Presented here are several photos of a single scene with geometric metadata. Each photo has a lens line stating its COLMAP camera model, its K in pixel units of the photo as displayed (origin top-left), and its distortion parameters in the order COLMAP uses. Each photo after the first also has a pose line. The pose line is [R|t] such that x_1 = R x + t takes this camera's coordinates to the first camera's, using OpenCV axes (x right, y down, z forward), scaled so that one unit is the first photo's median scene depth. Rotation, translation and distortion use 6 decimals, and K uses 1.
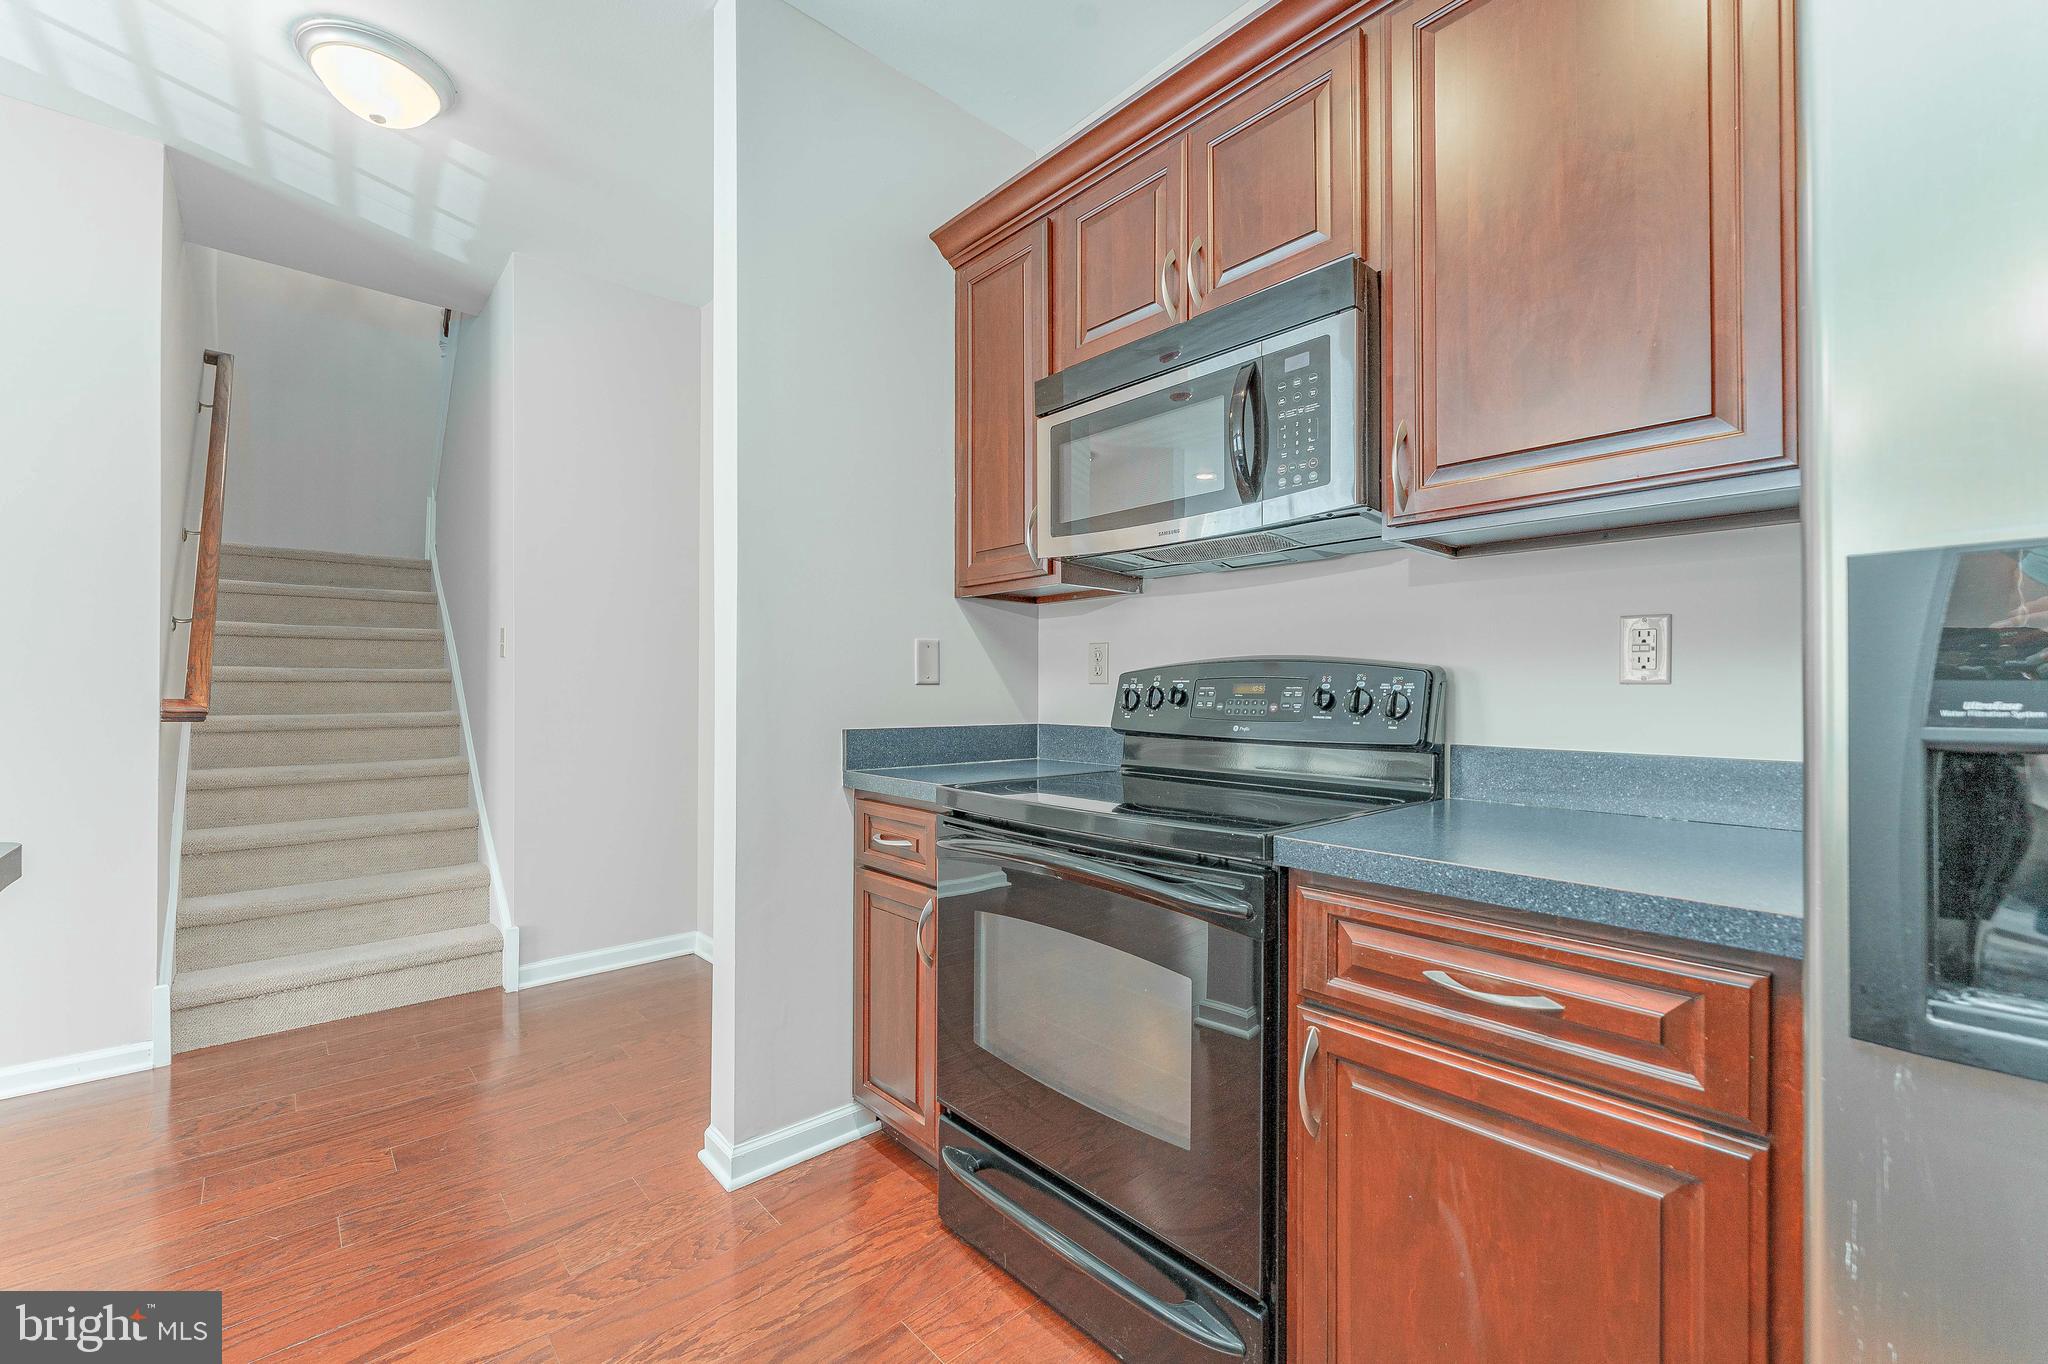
lens RADIAL K [[821.8, 0, 1024.0], [0, 821.8, 682.0], [0, 0, 1]] dist [-0.003461, -0.000327]
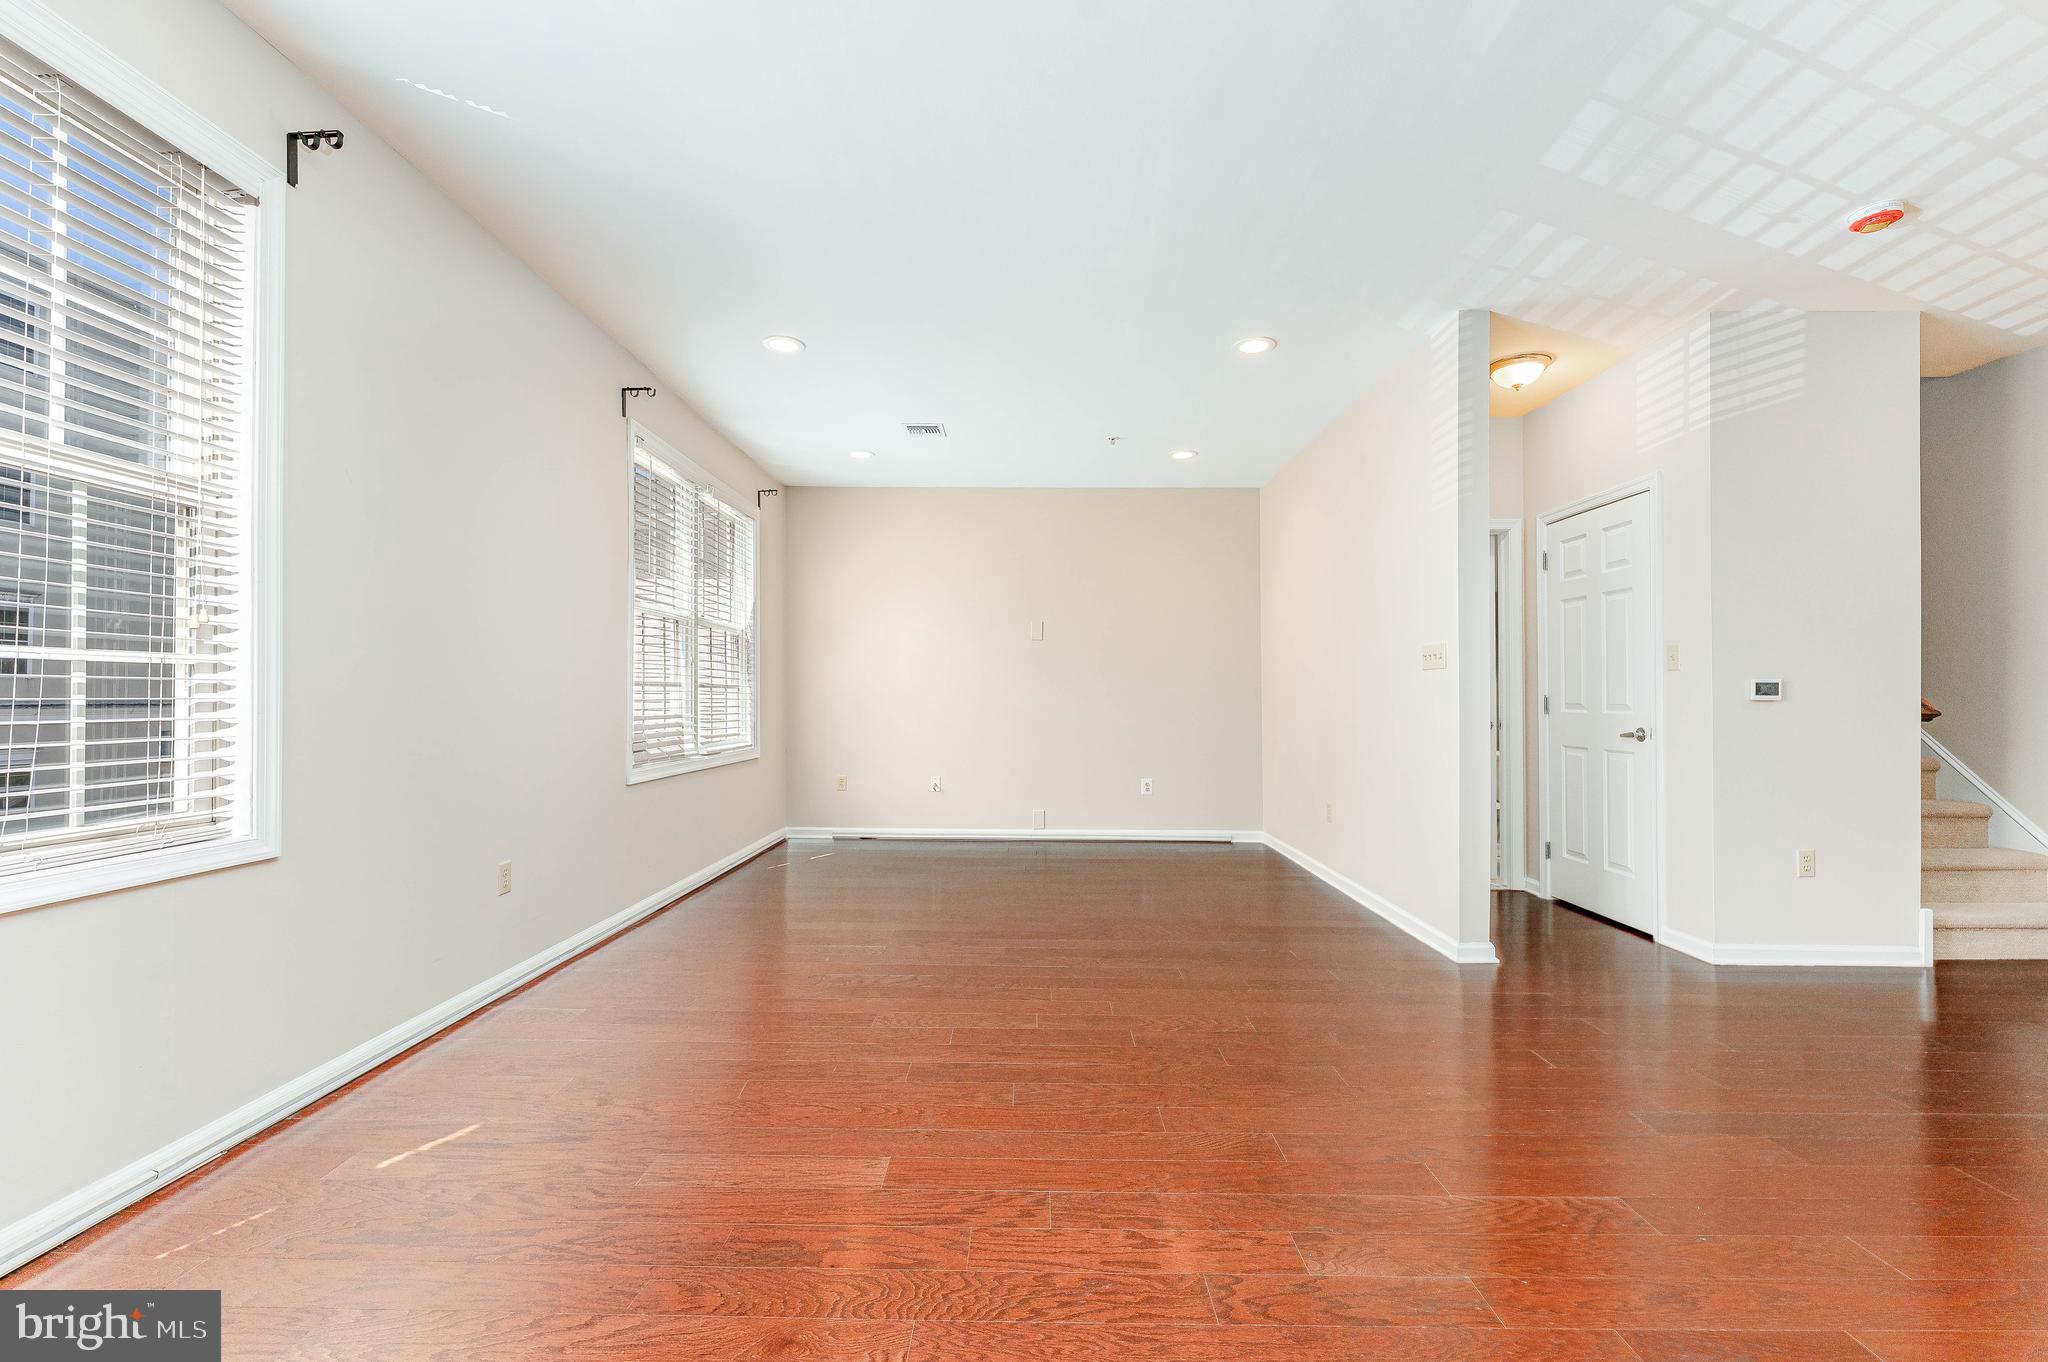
lens RADIAL K [[827.1, 0, 1017.0], [0, 827.1, 687.6], [0, 0, 1]] dist [-0.003984, -0.000311]
pose [[0.727855, -0.009648, -0.685663, -1.735791], [0.005388, 0.999951, -0.008351, -0.007962], [0.685710, 0.002384, 0.727871, -1.583207]]
